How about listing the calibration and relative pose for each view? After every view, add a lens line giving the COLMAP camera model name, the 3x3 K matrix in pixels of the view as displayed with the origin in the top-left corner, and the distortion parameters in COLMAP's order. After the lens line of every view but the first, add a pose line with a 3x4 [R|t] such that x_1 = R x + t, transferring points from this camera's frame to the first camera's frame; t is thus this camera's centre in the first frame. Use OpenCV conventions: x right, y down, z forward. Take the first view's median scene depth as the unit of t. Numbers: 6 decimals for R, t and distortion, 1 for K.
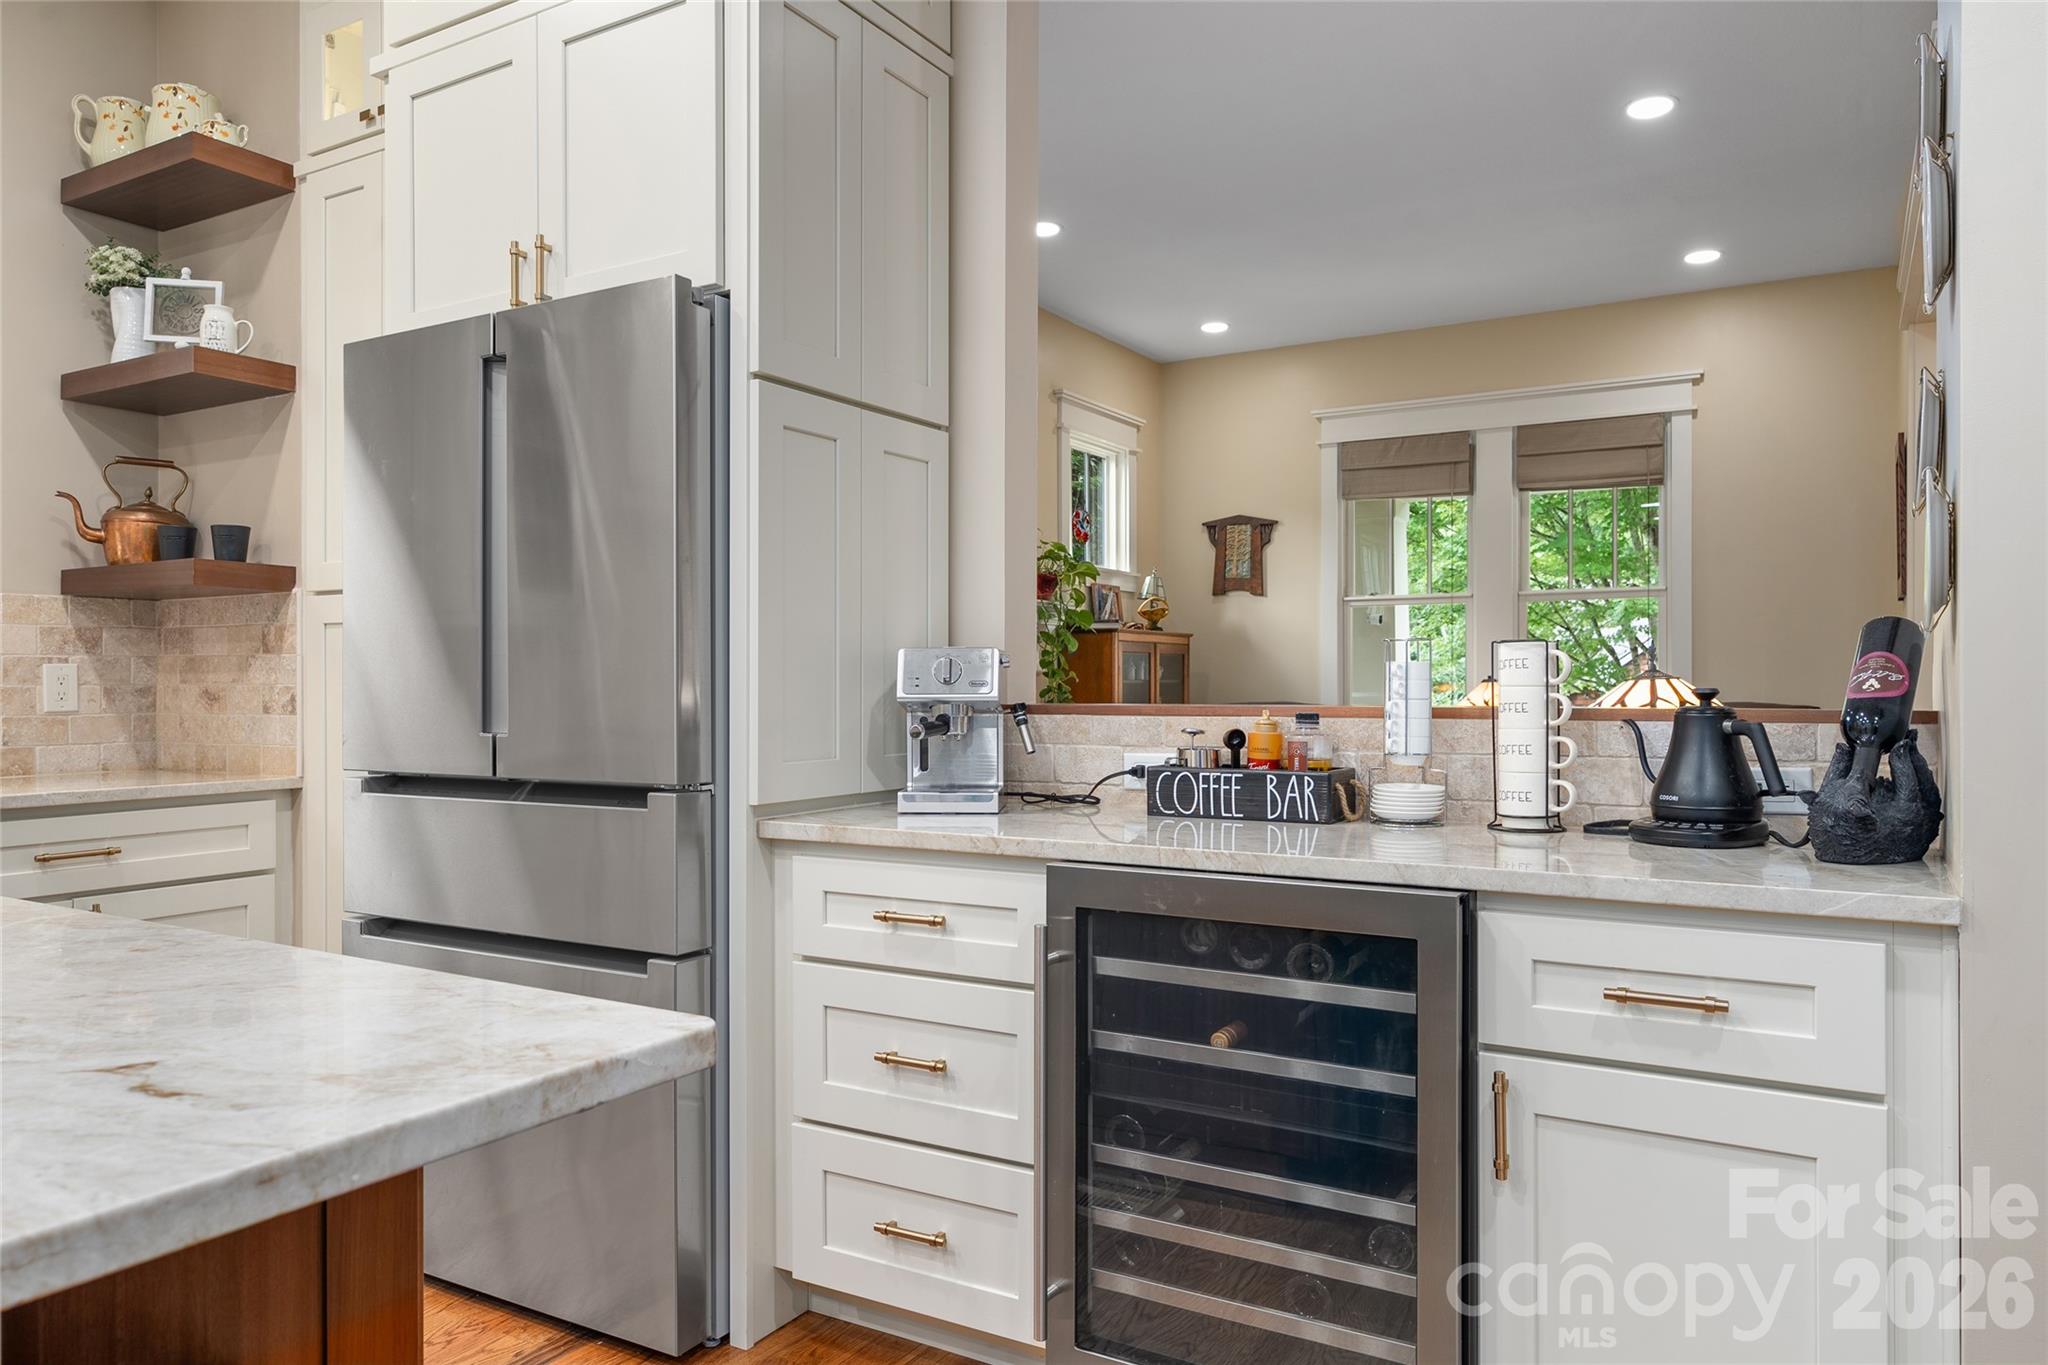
lens RADIAL K [[1371.0, 0, 1028.7], [0, 1371.0, 687.2], [0, 0, 1]] dist [-0.008839, 0.002582]
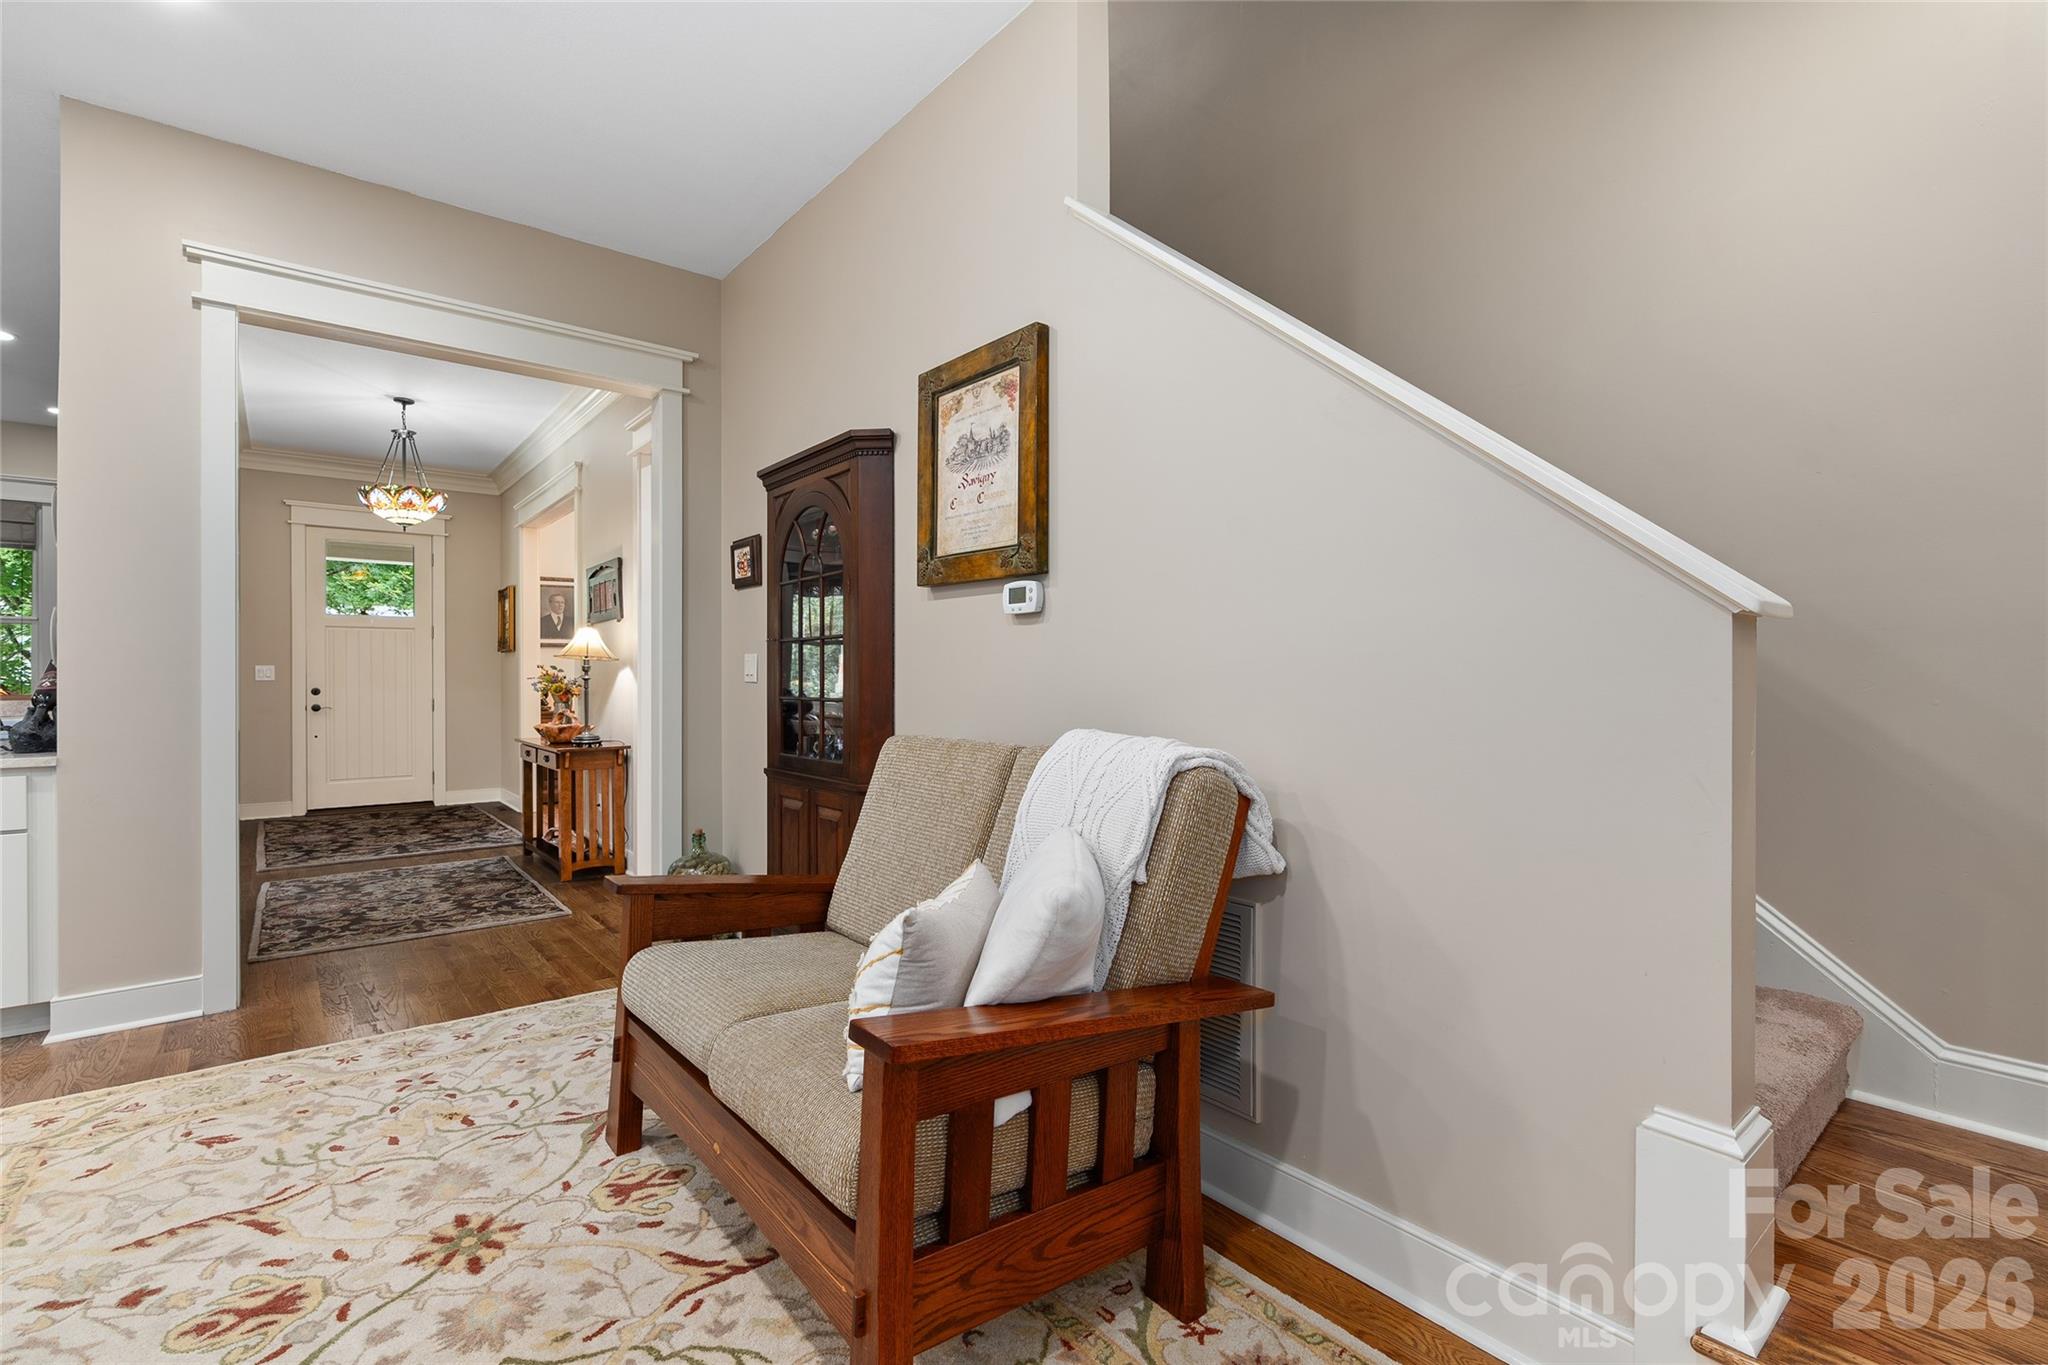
lens RADIAL K [[926.5, 0, 1017.8], [0, 926.5, 674.9], [0, 0, 1]] dist [-0.011358, 0.004662]
pose [[0.353672, 0.002501, 0.935366, -0.195347], [0.004353, 0.999981, -0.004319, -0.003749], [-0.935359, 0.005600, 0.353654, -0.712226]]
